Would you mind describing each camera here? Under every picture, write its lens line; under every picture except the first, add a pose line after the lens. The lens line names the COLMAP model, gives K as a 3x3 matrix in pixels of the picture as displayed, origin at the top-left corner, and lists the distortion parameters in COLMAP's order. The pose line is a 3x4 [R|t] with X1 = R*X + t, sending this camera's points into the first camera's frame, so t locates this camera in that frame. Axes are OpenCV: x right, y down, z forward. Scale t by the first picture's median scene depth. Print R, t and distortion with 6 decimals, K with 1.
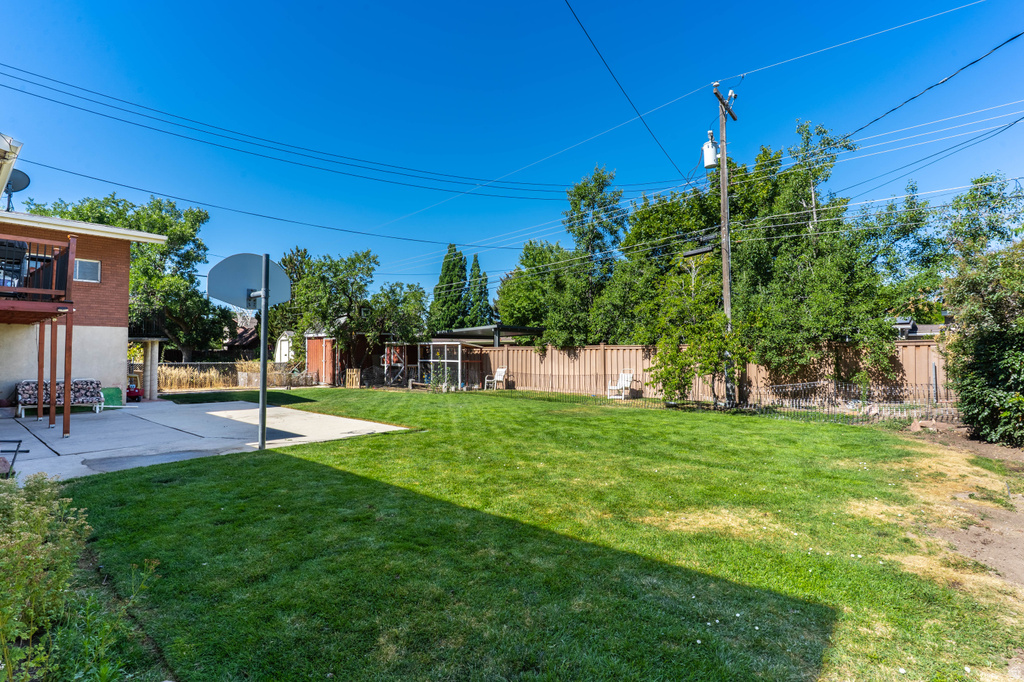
lens RADIAL K [[510.1, 0, 506.3], [0, 510.1, 342.1], [0, 0, 1]] dist [-0.003616, 0.001873]
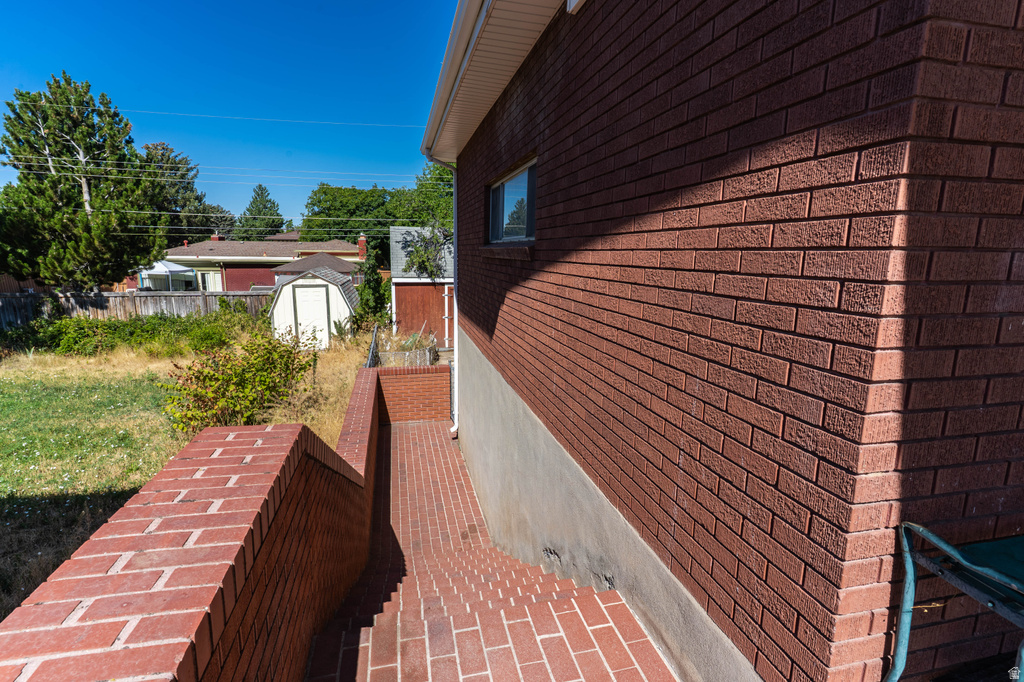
lens RADIAL K [[497.3, 0, 510.6], [0, 497.3, 340.7], [0, 0, 1]] dist [0.001886, -0.000361]
pose [[0.568468, -0.134656, 0.811611, -1.024068], [-0.037528, 0.981243, 0.189086, -0.076291], [-0.821849, -0.137948, 0.552752, 0.627959]]
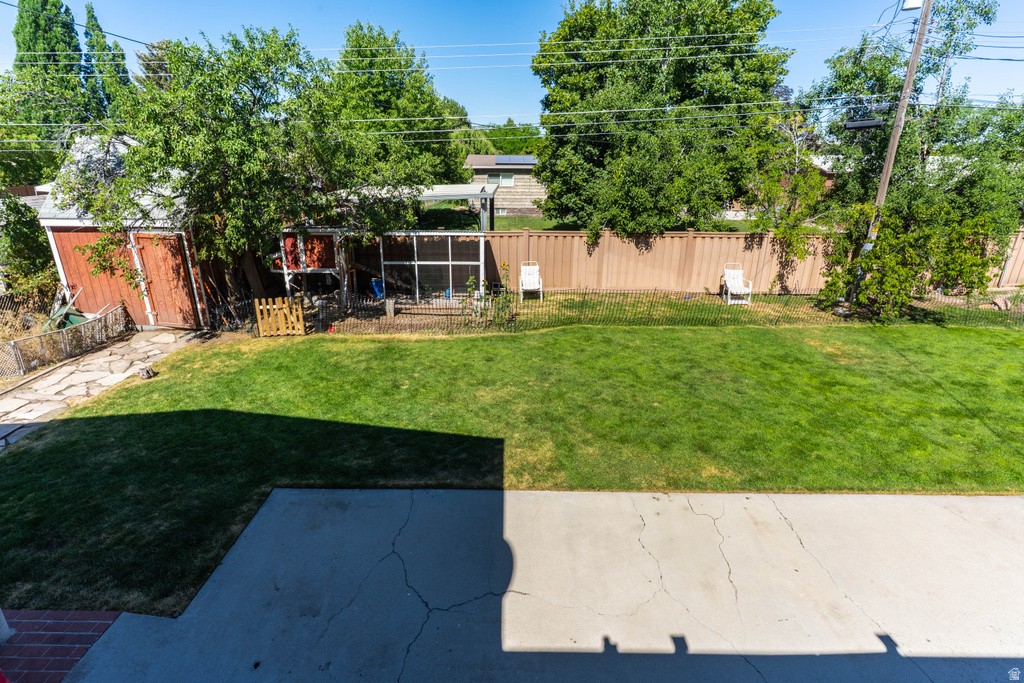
lens RADIAL K [[510.1, 0, 507.1], [0, 510.1, 336.2], [0, 0, 1]] dist [-0.003616, 0.001873]
pose [[0.755791, -0.216416, 0.618017, -0.473572], [-0.020536, 0.935508, 0.352709, -0.099997], [-0.654491, -0.279265, 0.702604, 0.515555]]
